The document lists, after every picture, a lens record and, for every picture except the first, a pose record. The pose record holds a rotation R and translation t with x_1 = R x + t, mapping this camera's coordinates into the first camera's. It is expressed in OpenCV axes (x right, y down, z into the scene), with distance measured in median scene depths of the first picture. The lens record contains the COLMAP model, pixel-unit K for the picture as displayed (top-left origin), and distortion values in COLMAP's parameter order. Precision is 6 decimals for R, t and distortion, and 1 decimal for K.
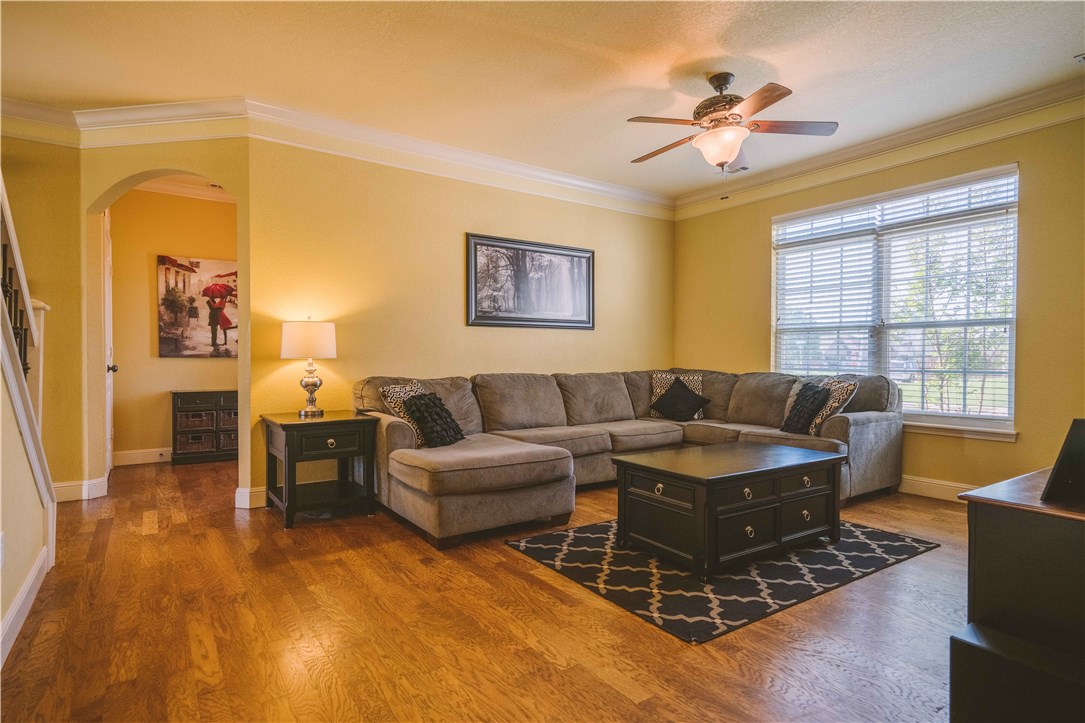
lens RADIAL K [[558.5, 0, 550.7], [0, 558.5, 366.9], [0, 0, 1]] dist [0.007436, 0.000916]
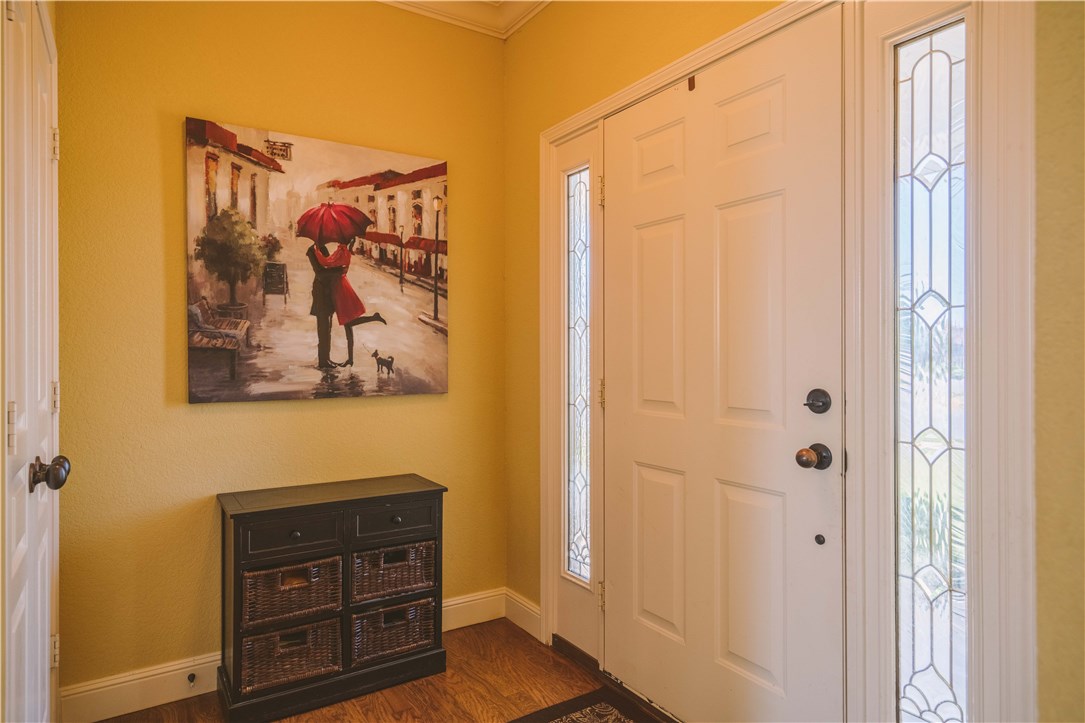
lens RADIAL K [[623.3, 0, 531.6], [0, 623.3, 354.6], [0, 0, 1]] dist [0.012928, -0.000288]
pose [[0.999073, 0.001221, -0.043042, -0.450863], [-0.001392, 0.999991, -0.003941, -0.045883], [0.043037, 0.003998, 0.999065, 0.595096]]
